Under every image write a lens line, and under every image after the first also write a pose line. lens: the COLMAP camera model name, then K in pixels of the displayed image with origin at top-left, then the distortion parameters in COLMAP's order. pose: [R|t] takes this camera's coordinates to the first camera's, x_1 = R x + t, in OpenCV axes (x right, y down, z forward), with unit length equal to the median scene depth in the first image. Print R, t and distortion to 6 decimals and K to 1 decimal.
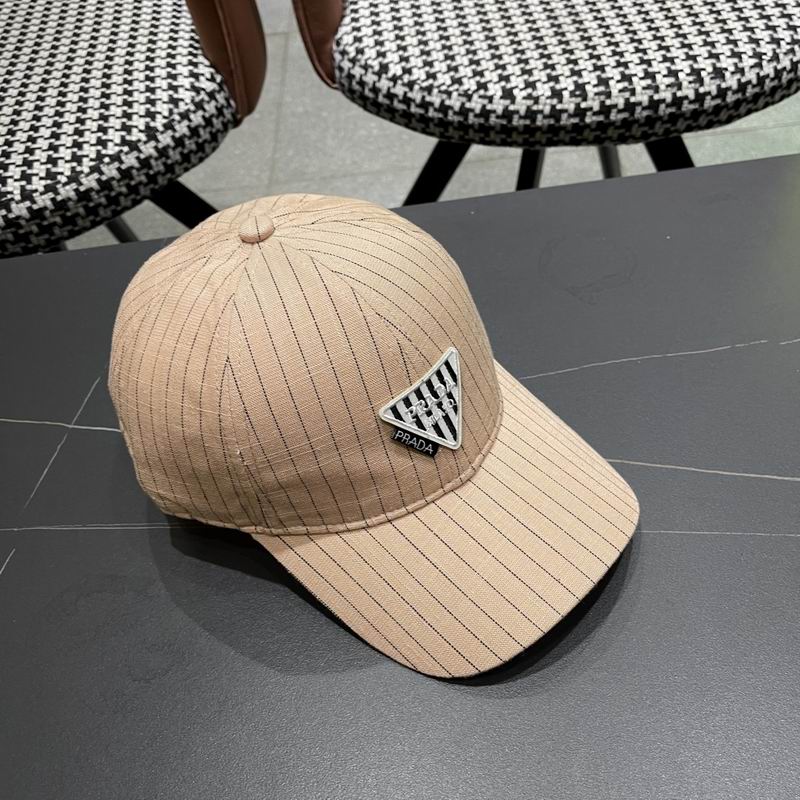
lens RADIAL K [[867.7, 0, 394.7], [0, 867.7, 402.0], [0, 0, 1]] dist [0.017334, 0.000000]
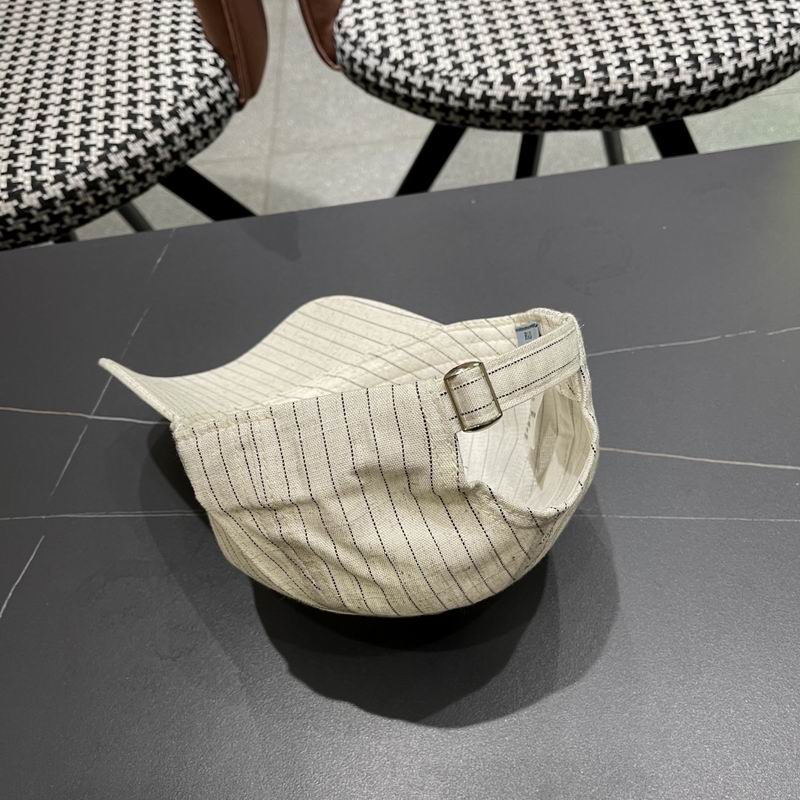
lens RADIAL K [[867.7, 0, 396.8], [0, 867.7, 412.1], [0, 0, 1]] dist [0.017334, 0.000000]
pose [[0.999976, -0.006953, 0.000482, -0.002654], [0.006913, 0.998234, 0.059001, -0.027789], [-0.000892, -0.058996, 0.998258, -0.034495]]
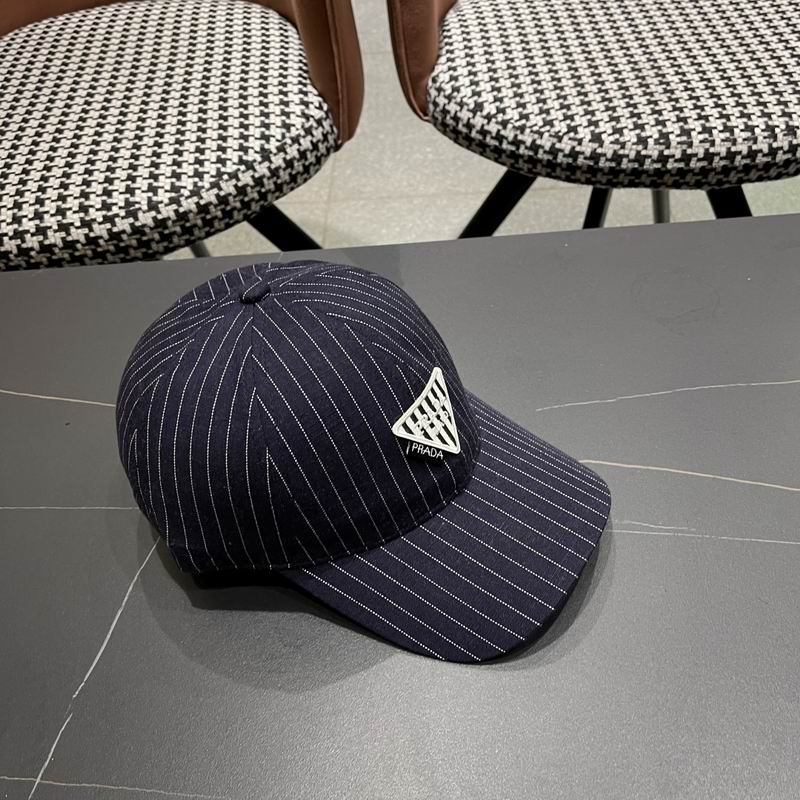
lens RADIAL K [[867.7, 0, 407.1], [0, 867.7, 397.8], [0, 0, 1]] dist [0.017334, 0.000000]
pose [[0.998423, 0.055407, 0.009039, -0.096643], [-0.055183, 0.998201, -0.023427, 0.009239], [-0.010321, 0.022891, 0.999685, -0.077637]]
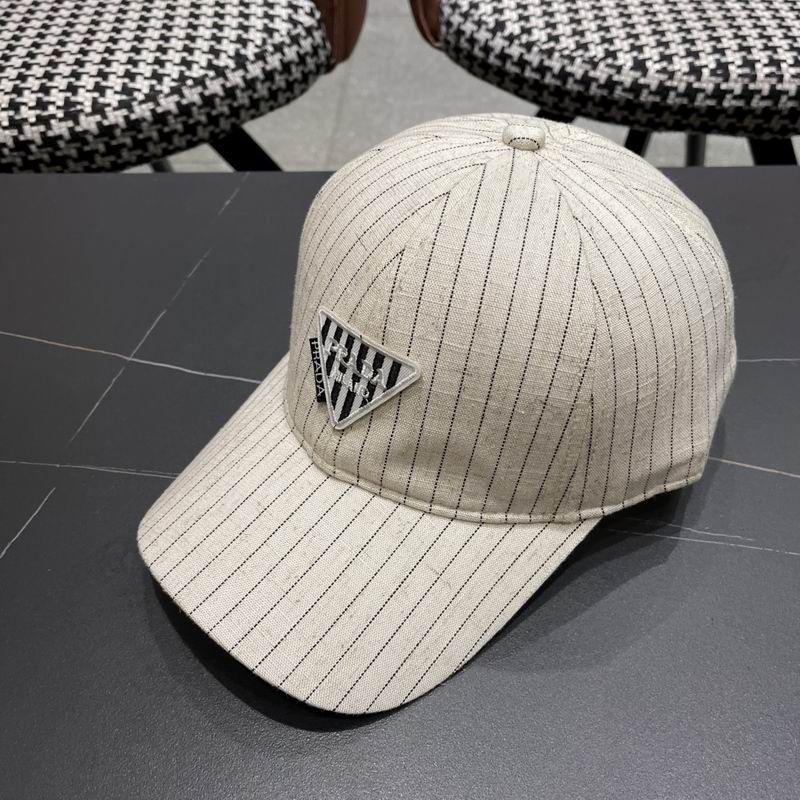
lens RADIAL K [[867.7, 0, 396.6], [0, 867.7, 412.4], [0, 0, 1]] dist [0.017334, 0.000000]
pose [[0.992362, 0.123350, 0.001712, -0.075501], [-0.123333, 0.992335, -0.007795, 0.040269], [-0.002661, 0.007524, 0.999968, 0.097651]]
